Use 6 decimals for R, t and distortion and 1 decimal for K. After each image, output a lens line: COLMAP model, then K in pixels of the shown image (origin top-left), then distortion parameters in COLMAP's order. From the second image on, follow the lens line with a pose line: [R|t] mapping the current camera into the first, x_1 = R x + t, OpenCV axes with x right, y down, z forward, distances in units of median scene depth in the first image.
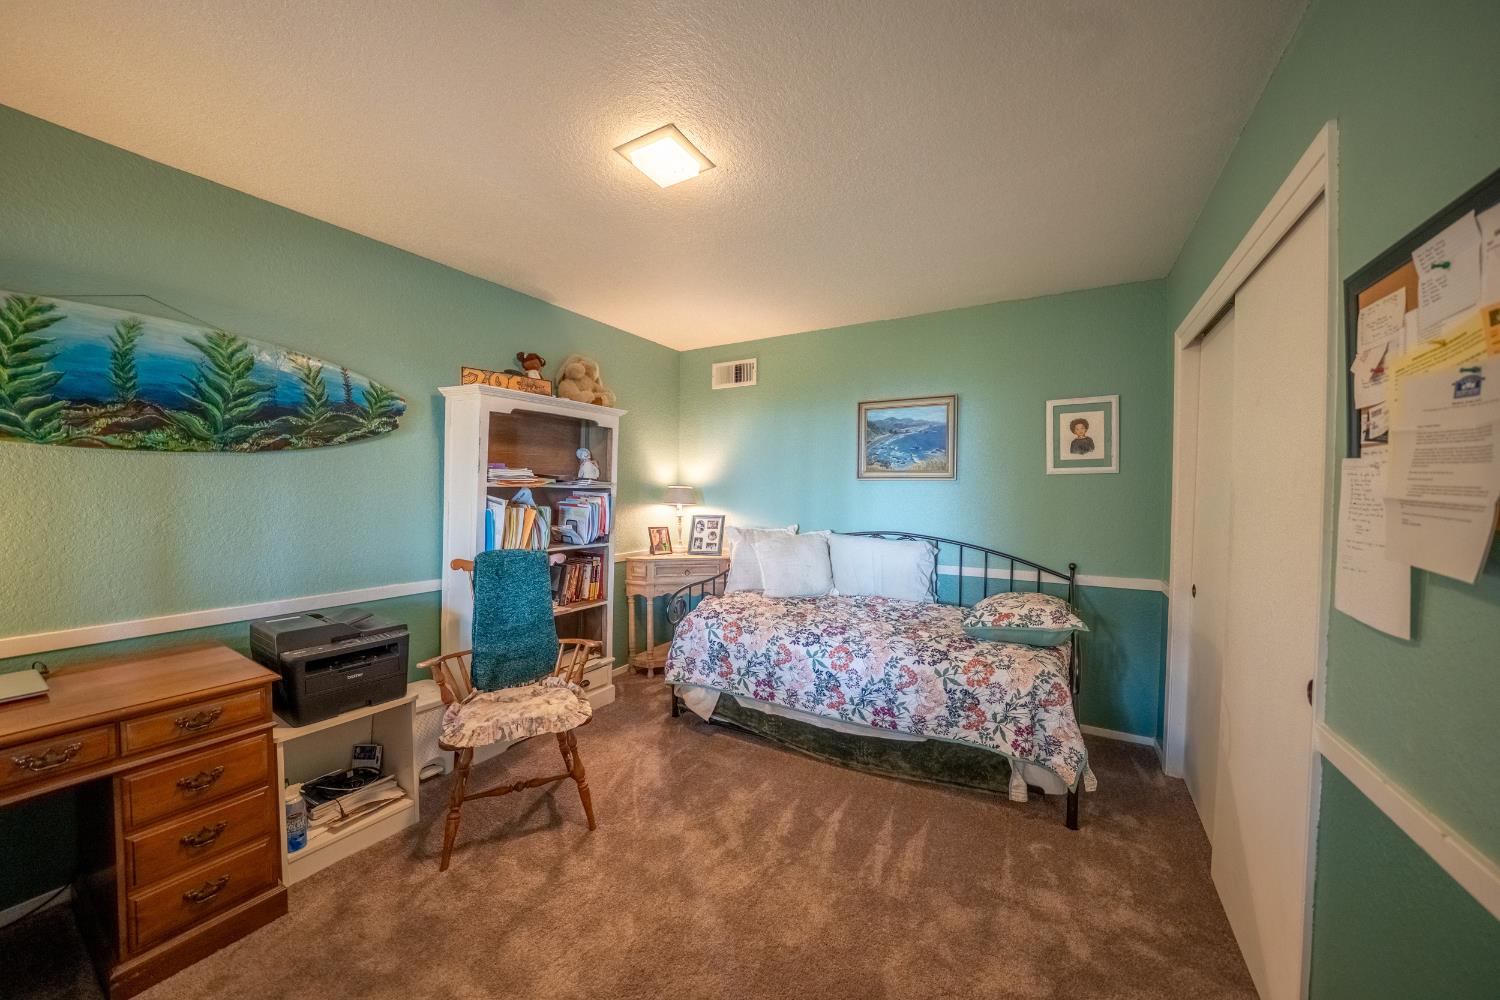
lens RADIAL K [[519.5, 0, 745.9], [0, 519.5, 495.5], [0, 0, 1]] dist [-0.025755, 0.003183]
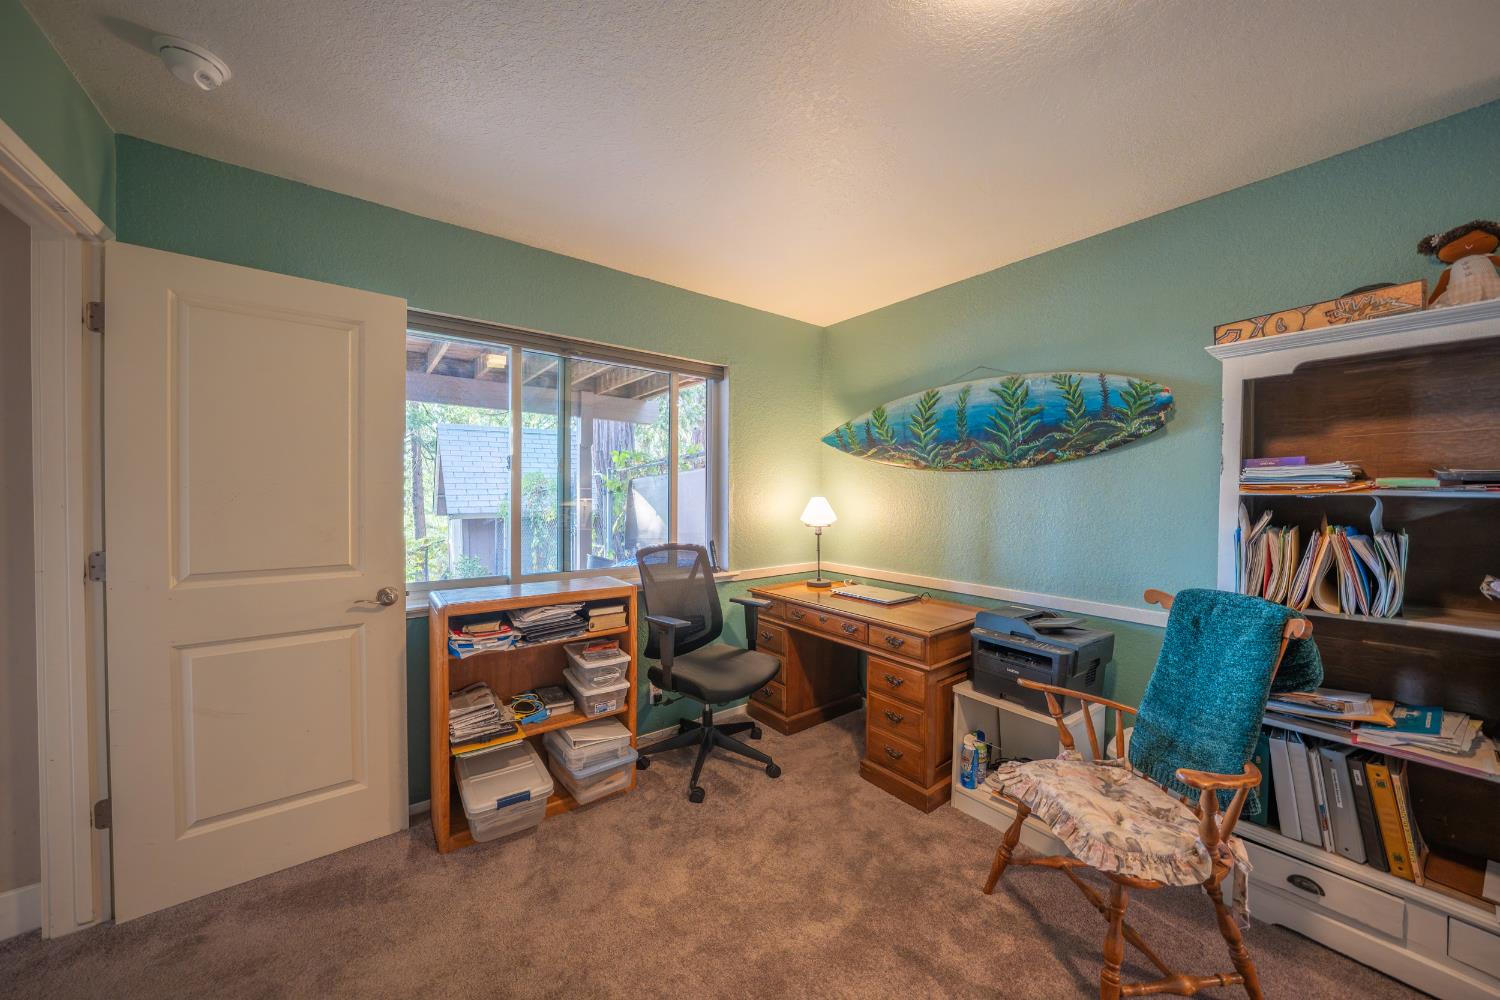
lens RADIAL K [[519.5, 0, 745.0], [0, 519.5, 497.6], [0, 0, 1]] dist [-0.025755, 0.003183]
pose [[-0.376442, -0.003528, -0.926433, 0.427323], [-0.024786, 0.999673, 0.006264, -0.002823], [0.926108, 0.025320, -0.376407, 0.839138]]
